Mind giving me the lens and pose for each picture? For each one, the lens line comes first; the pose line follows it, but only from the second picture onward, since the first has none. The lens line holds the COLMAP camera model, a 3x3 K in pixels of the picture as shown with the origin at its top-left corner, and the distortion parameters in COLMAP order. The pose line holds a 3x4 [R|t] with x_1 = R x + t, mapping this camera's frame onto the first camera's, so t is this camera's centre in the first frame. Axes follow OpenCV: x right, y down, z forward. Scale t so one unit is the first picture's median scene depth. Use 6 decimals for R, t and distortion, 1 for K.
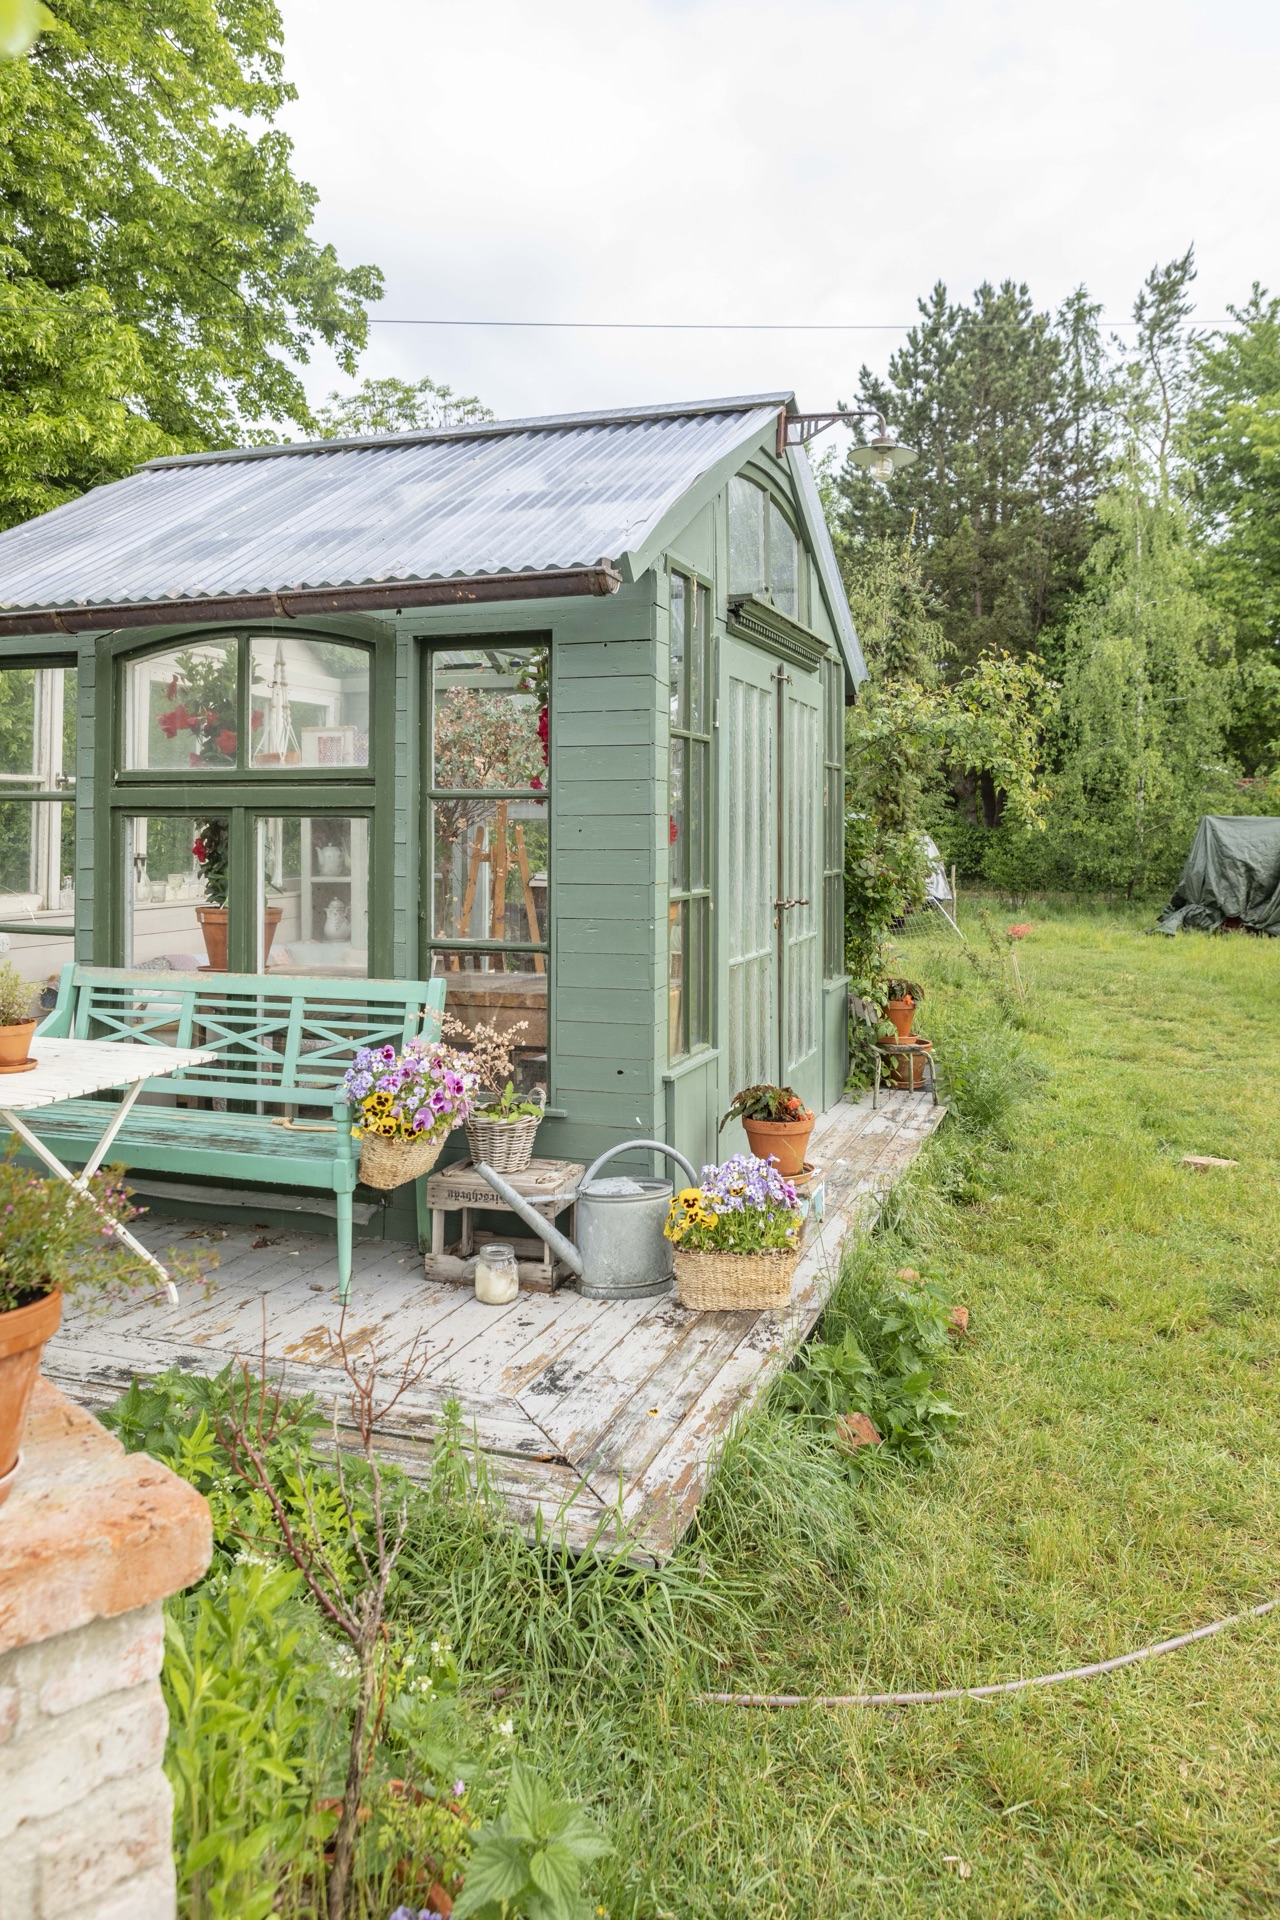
lens RADIAL K [[1384.5, 0, 638.7], [0, 1384.5, 858.5], [0, 0, 1]] dist [-0.031670, 0.039955]
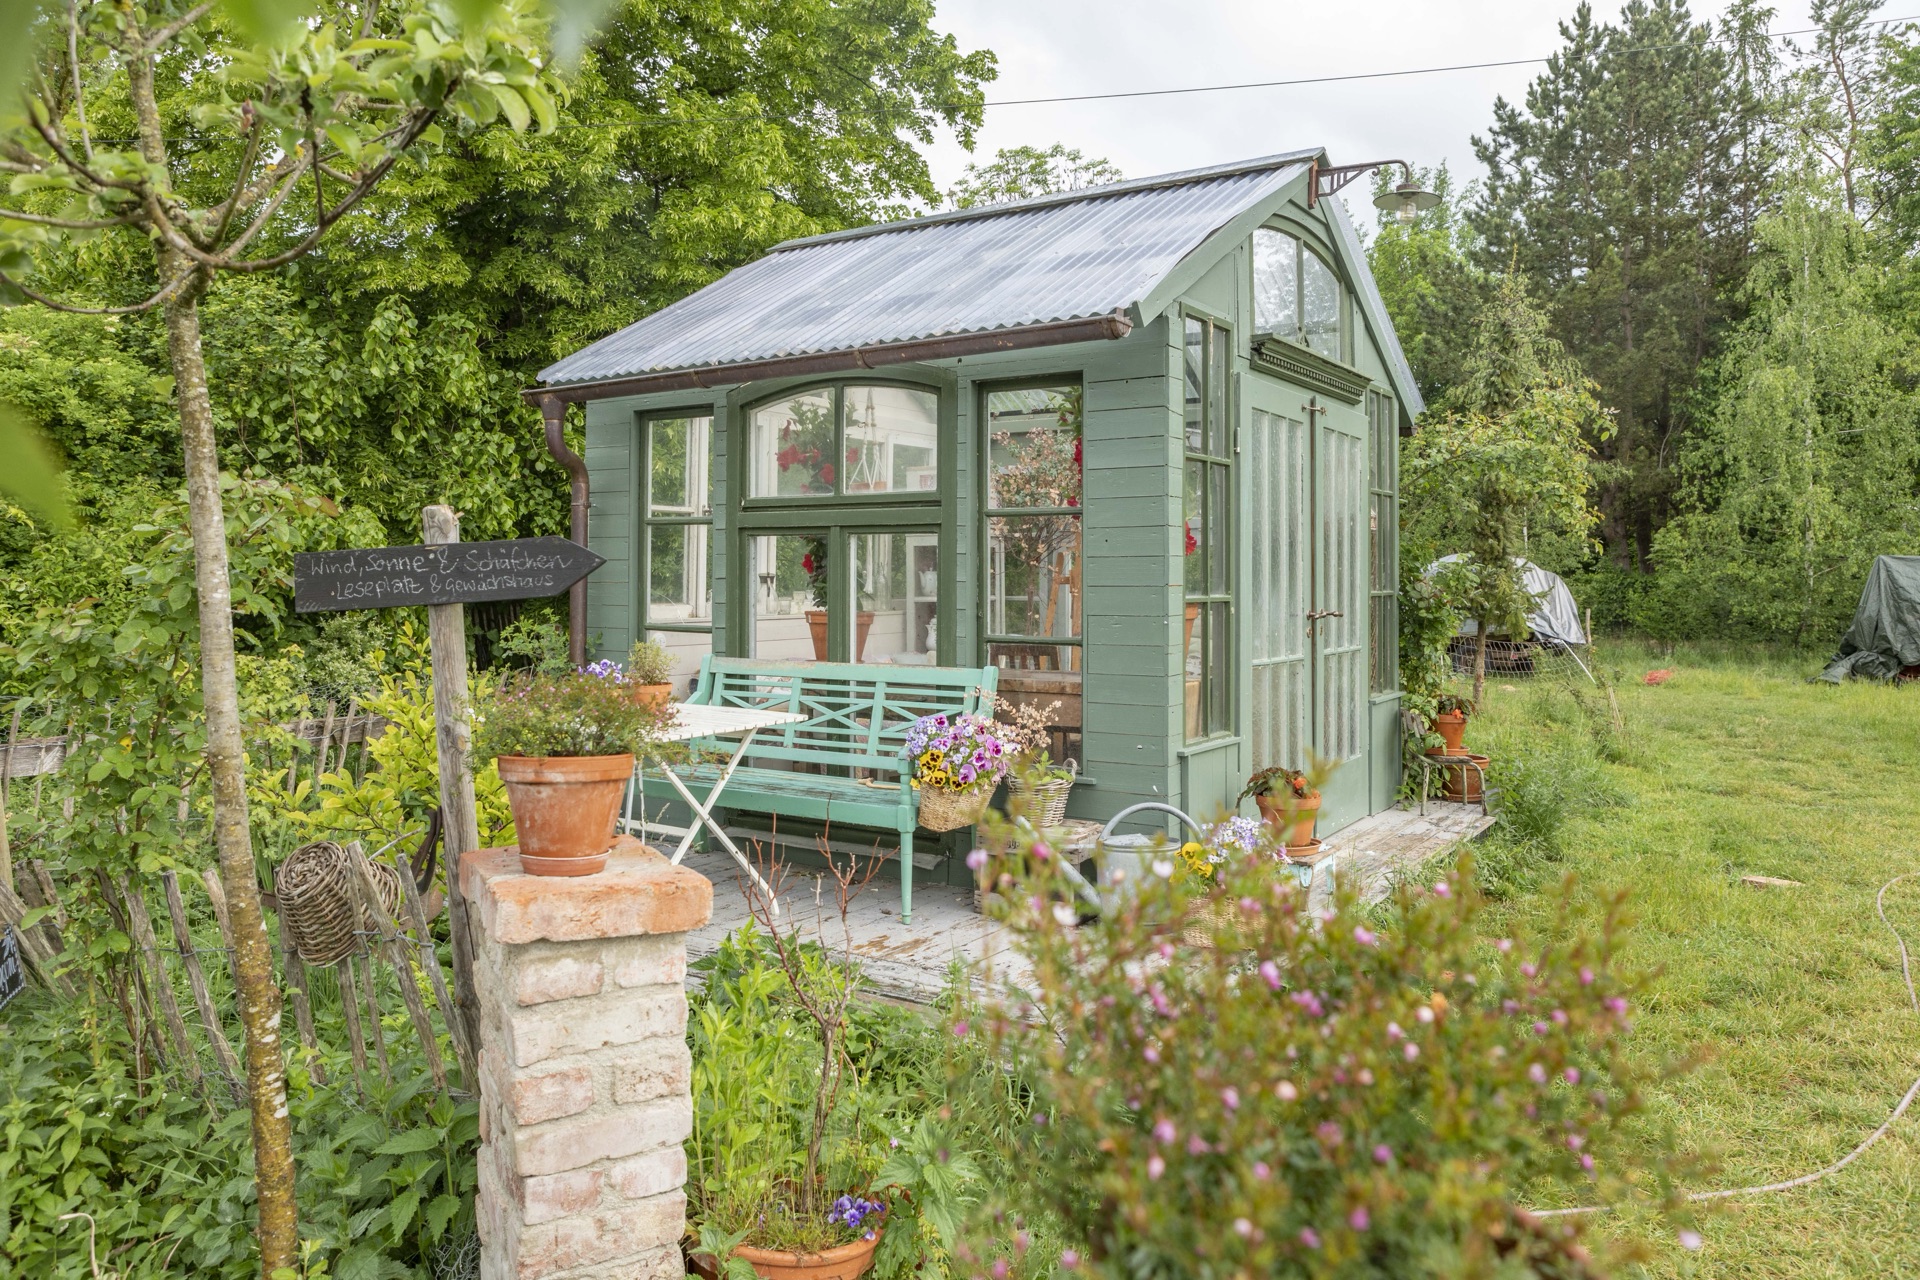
lens RADIAL K [[1400.4, 0, 960.0], [0, 1400.4, 640.0], [0, 0, 1]] dist [-0.010597, 0.007179]
pose [[0.969697, 0.009131, -0.244140, 0.087299], [-0.005666, 0.999873, 0.014894, 0.032166], [0.244245, -0.013059, 0.969626, -0.127513]]
